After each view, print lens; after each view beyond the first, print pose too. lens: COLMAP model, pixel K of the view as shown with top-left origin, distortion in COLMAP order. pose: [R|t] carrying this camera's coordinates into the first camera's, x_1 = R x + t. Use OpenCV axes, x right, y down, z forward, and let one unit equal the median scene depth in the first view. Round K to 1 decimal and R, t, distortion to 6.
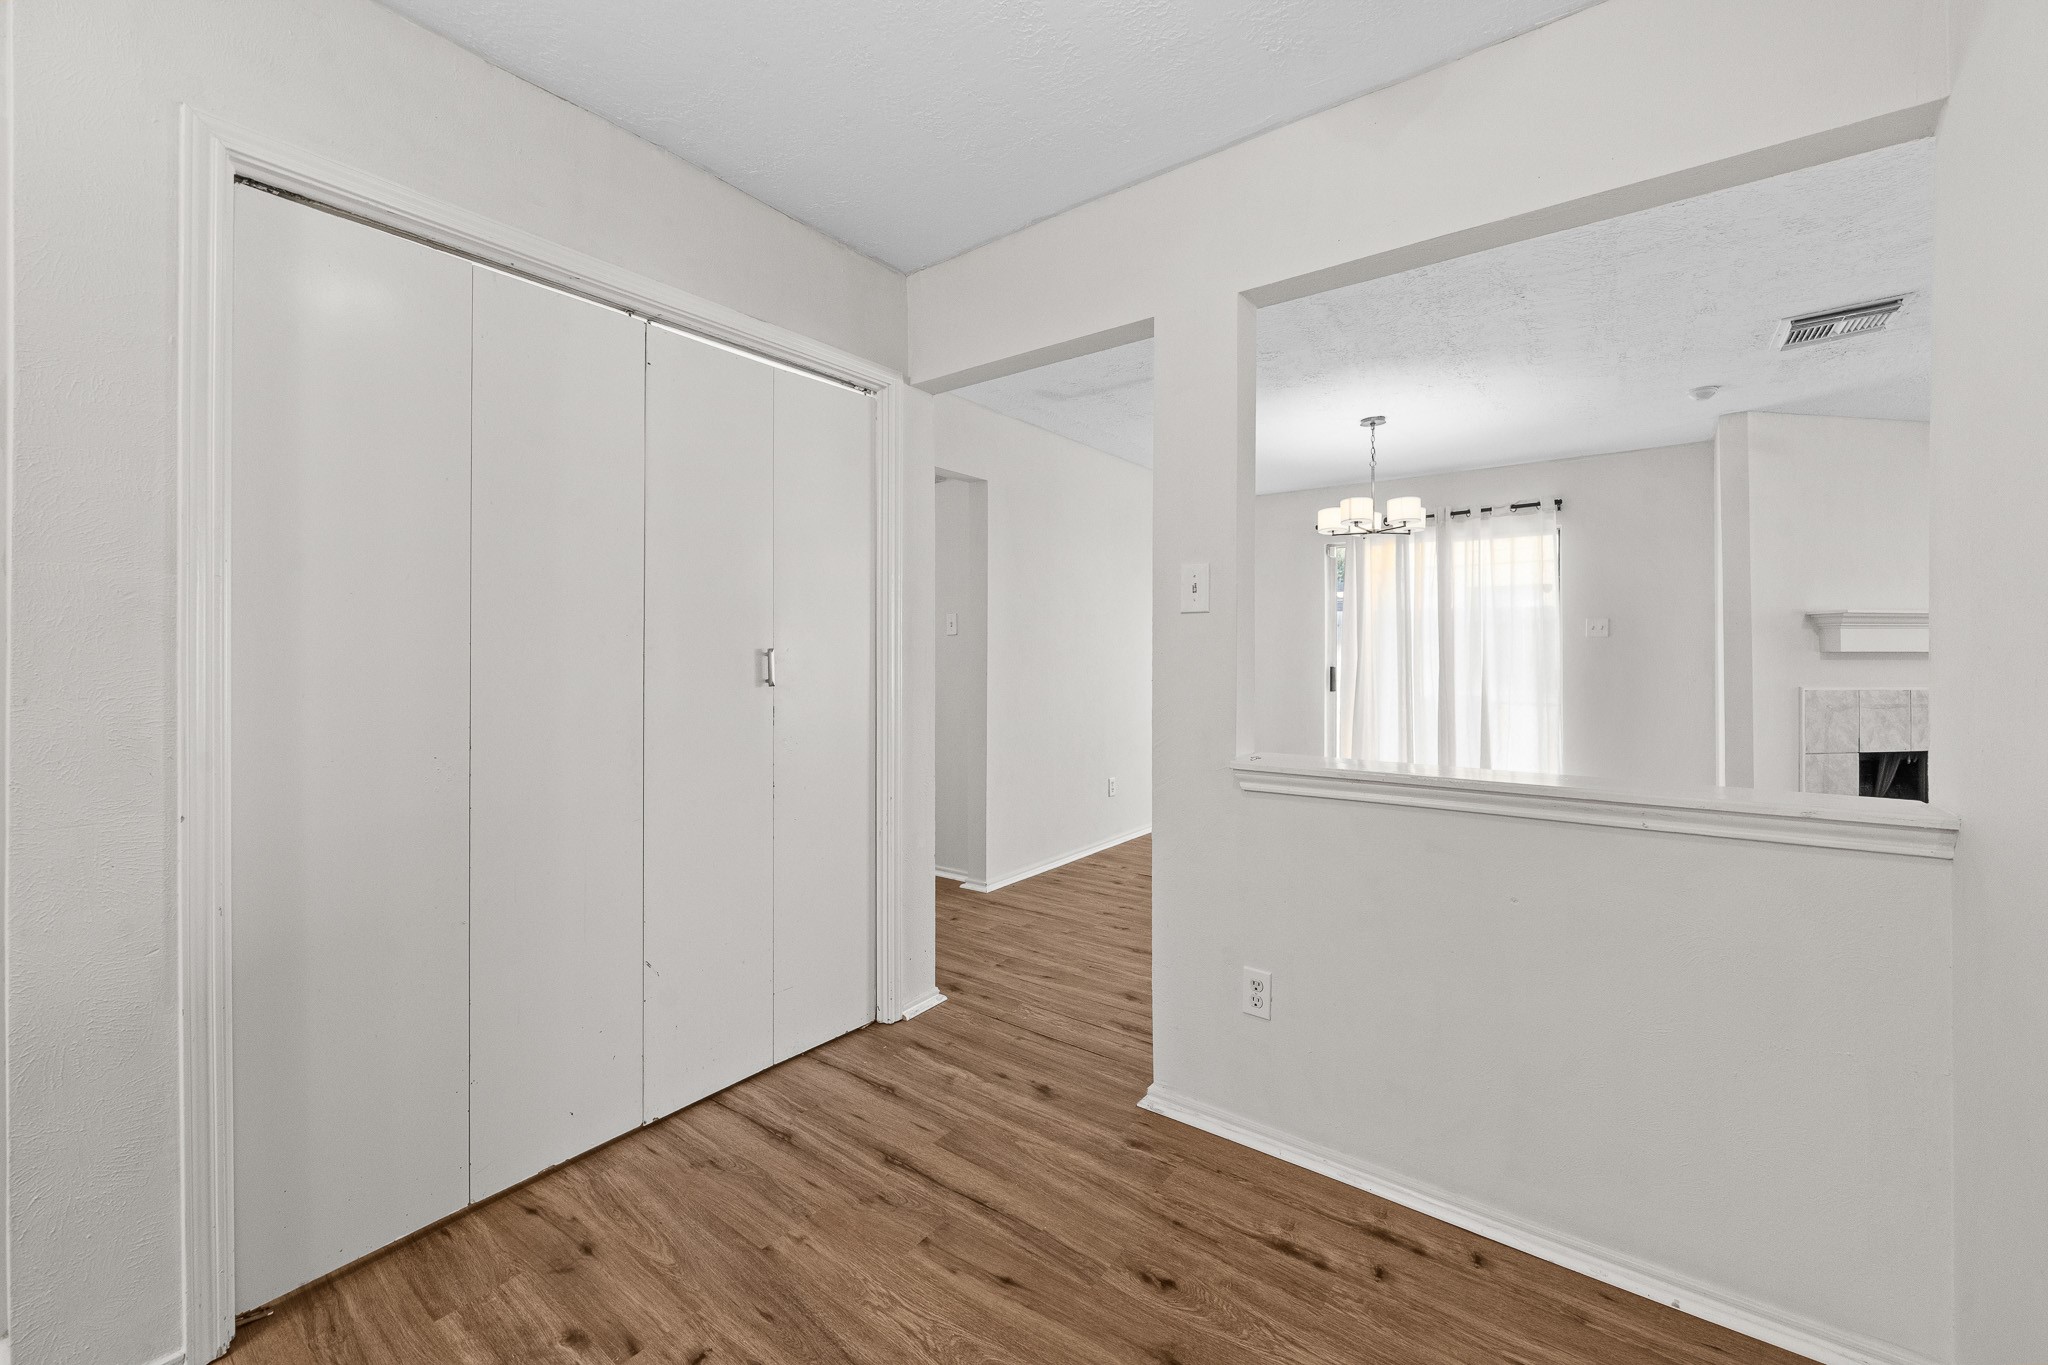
lens RADIAL K [[806.2, 0, 1057.0], [0, 806.2, 655.8], [0, 0, 1]] dist [-0.005827, -0.000237]
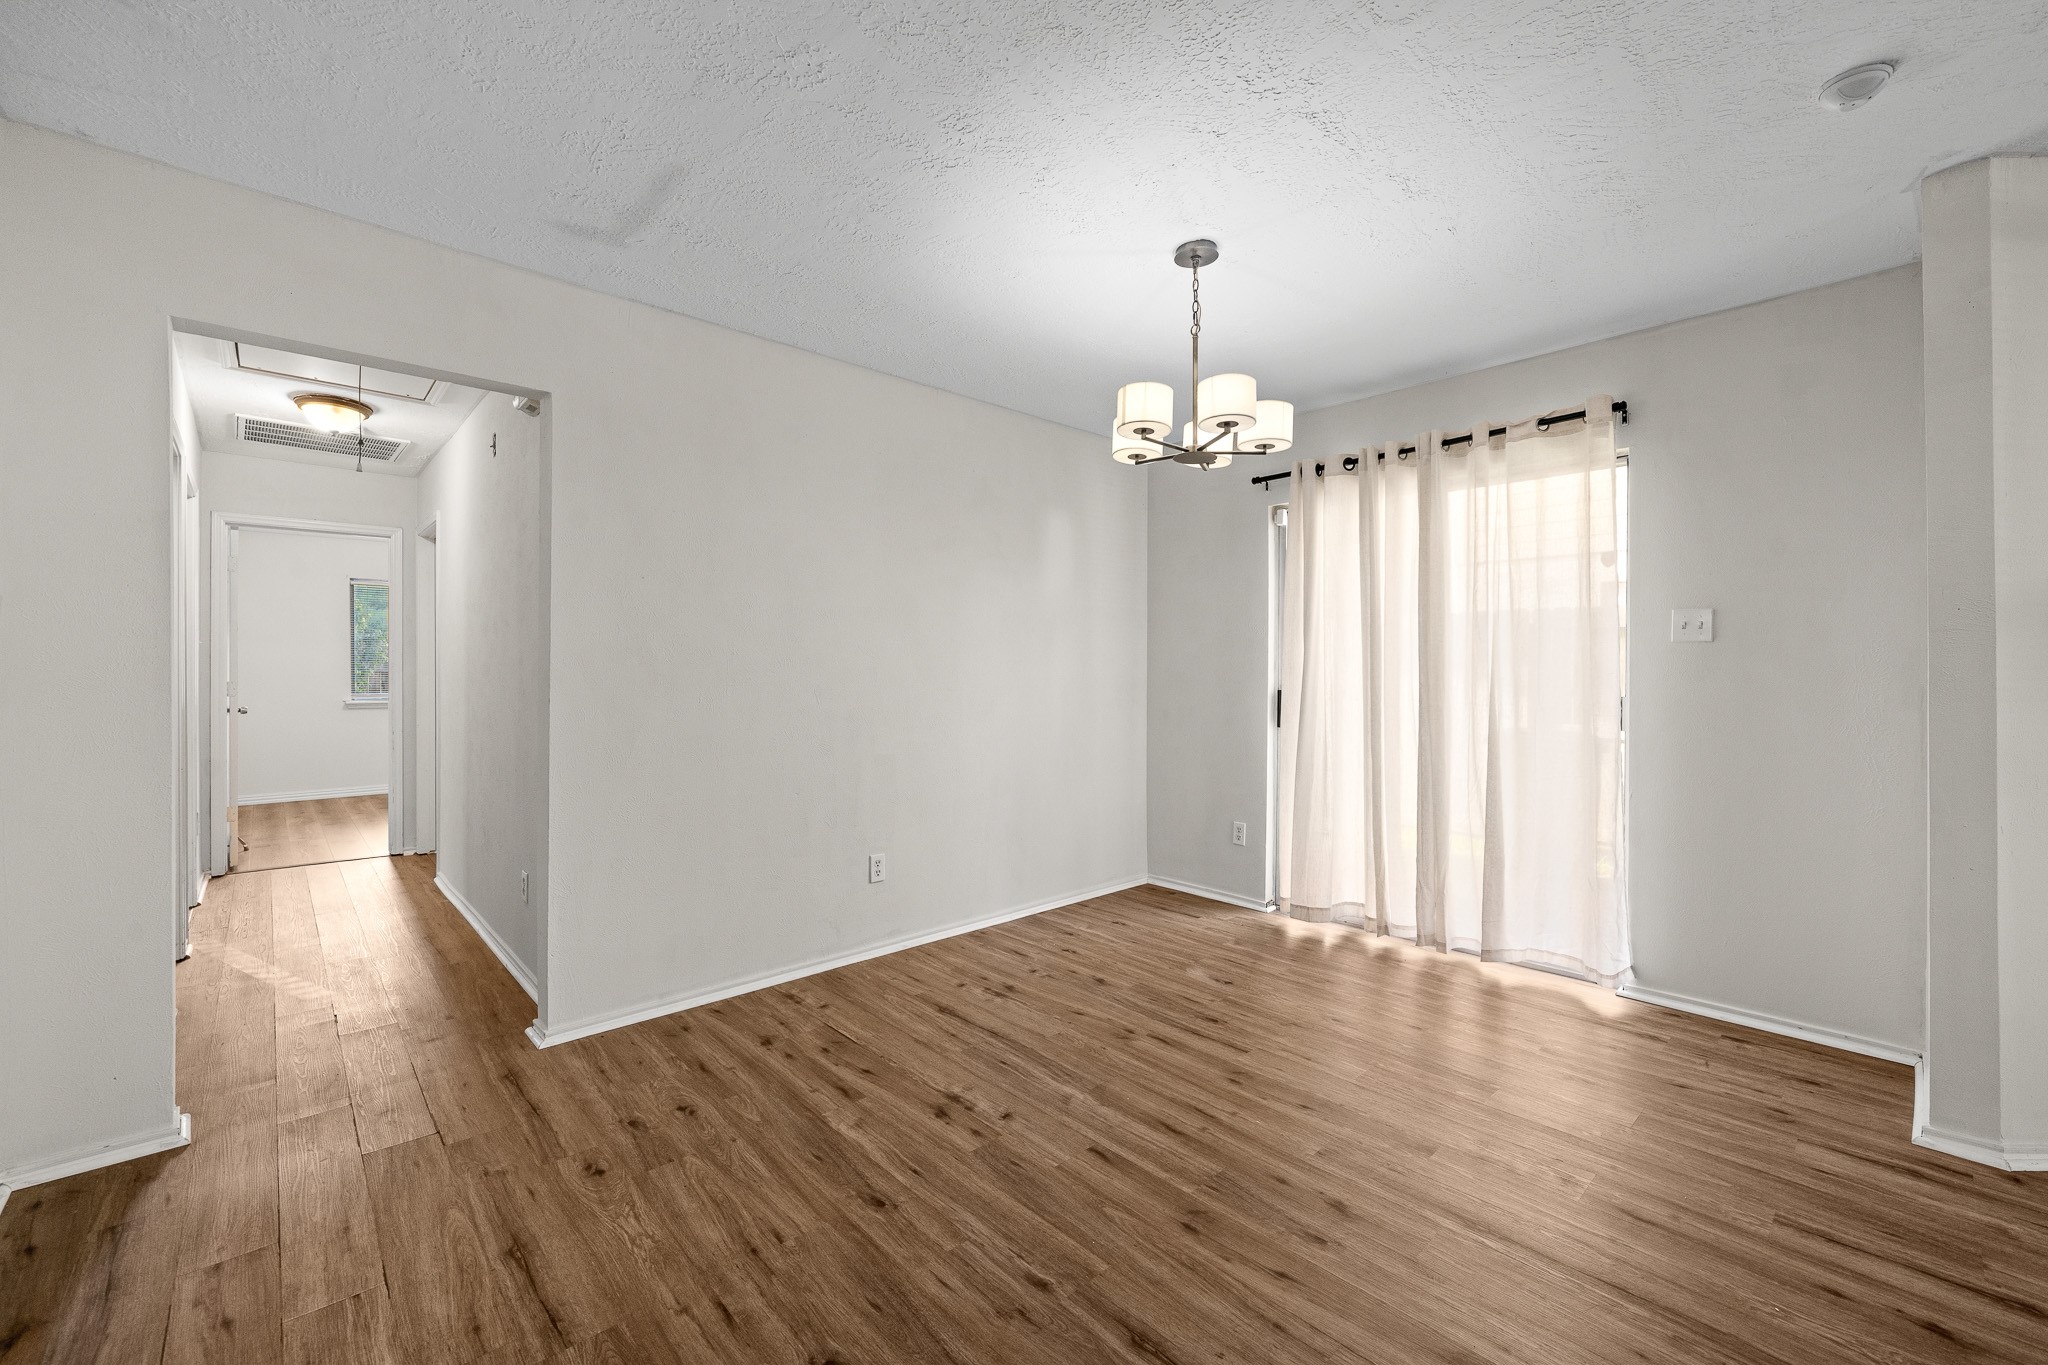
lens RADIAL K [[835.1, 0, 1037.4], [0, 835.1, 673.2], [0, 0, 1]] dist [-0.002402, -0.000350]
pose [[0.982826, 0.002486, -0.184520, 0.381913], [-0.003061, 0.999991, -0.002834, 0.001679], [0.184511, 0.003350, 0.982825, 0.398175]]
